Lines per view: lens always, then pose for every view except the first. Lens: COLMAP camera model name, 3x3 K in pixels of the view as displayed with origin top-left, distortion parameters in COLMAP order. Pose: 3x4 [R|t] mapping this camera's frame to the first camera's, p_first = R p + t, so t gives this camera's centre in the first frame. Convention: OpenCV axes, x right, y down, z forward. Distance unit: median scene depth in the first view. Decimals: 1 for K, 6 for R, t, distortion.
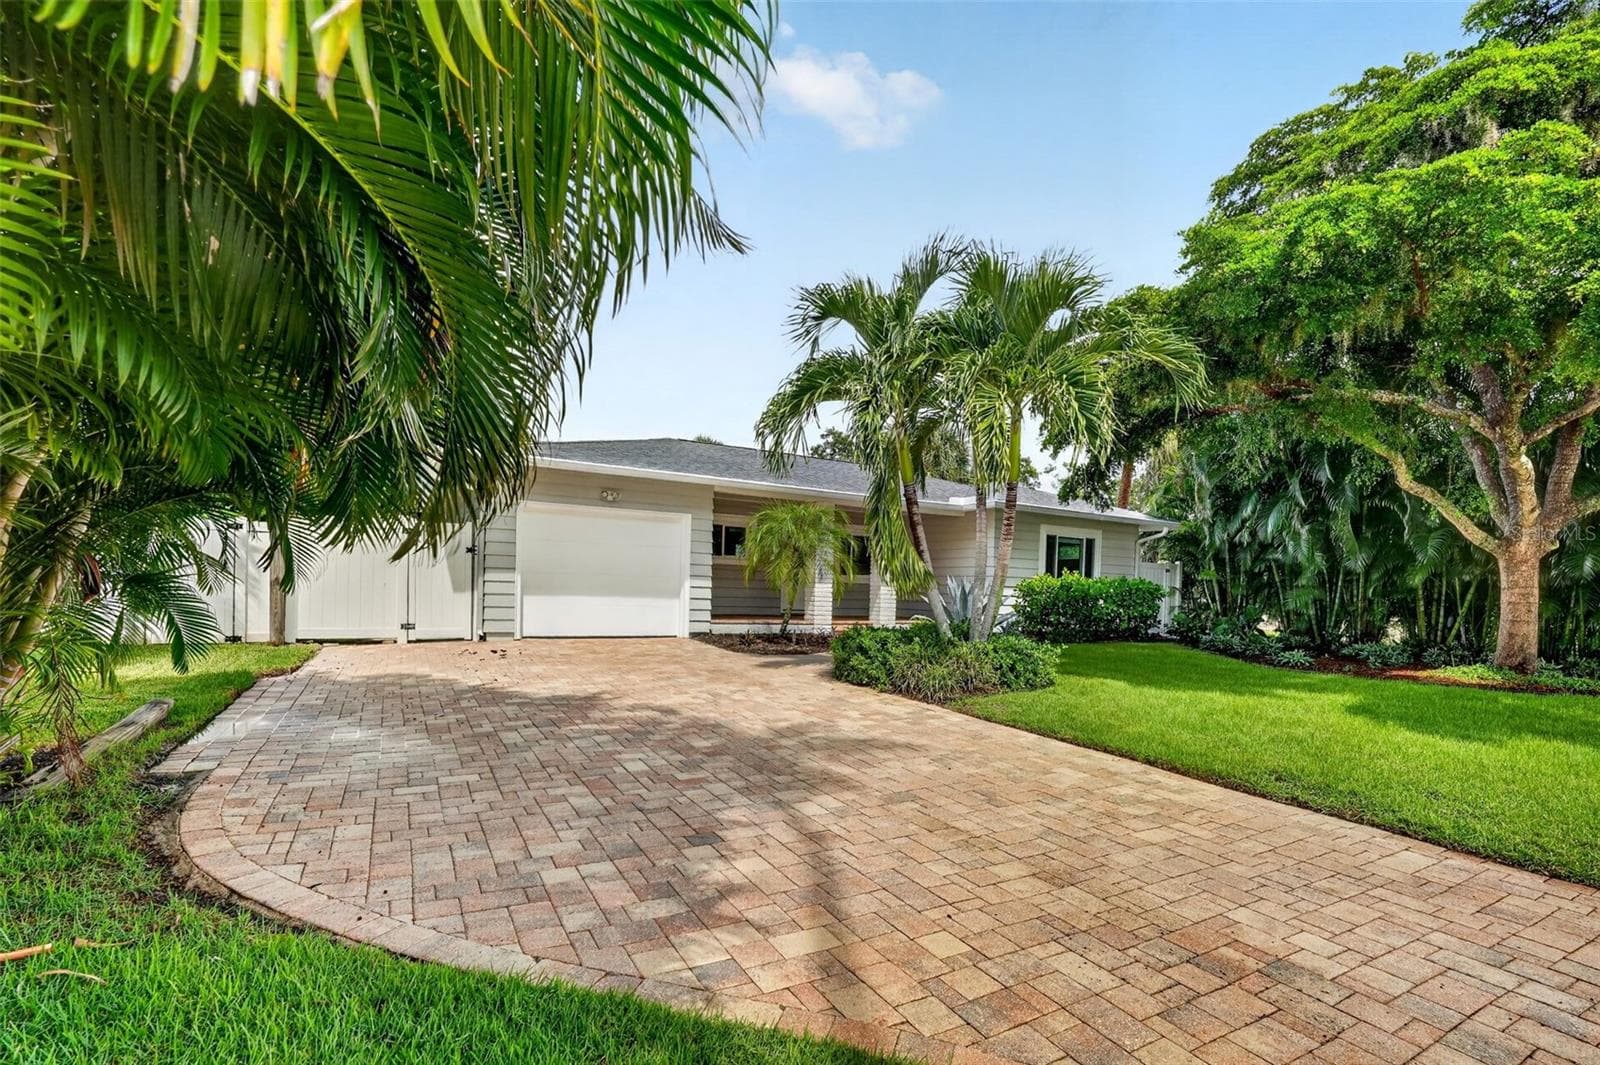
lens RADIAL K [[742.0, 0, 828.7], [0, 742.0, 595.8], [0, 0, 1]] dist [-0.000606, -0.000024]
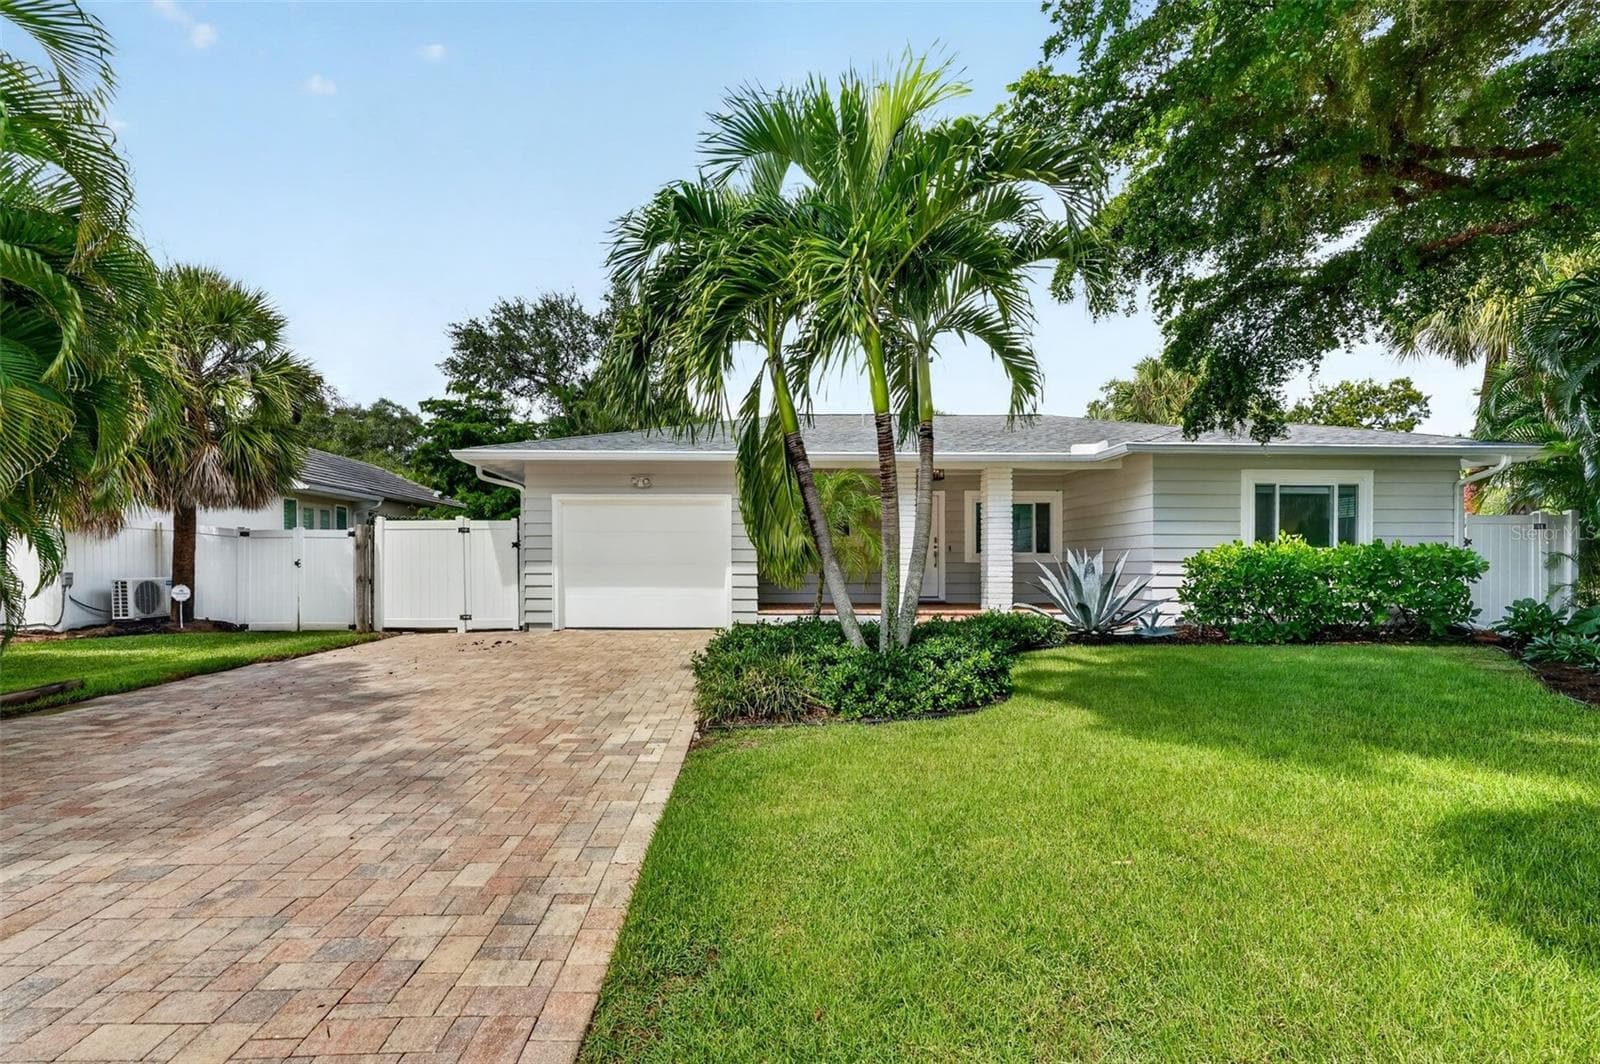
lens RADIAL K [[759.7, 0, 758.6], [0, 759.7, 559.7], [0, 0, 1]] dist [-0.002642, -0.000224]
pose [[0.864518, -0.033656, -0.501473, 0.369710], [0.019876, 0.999264, -0.032799, 0.001896], [0.502208, 0.018388, 0.864551, 0.248689]]
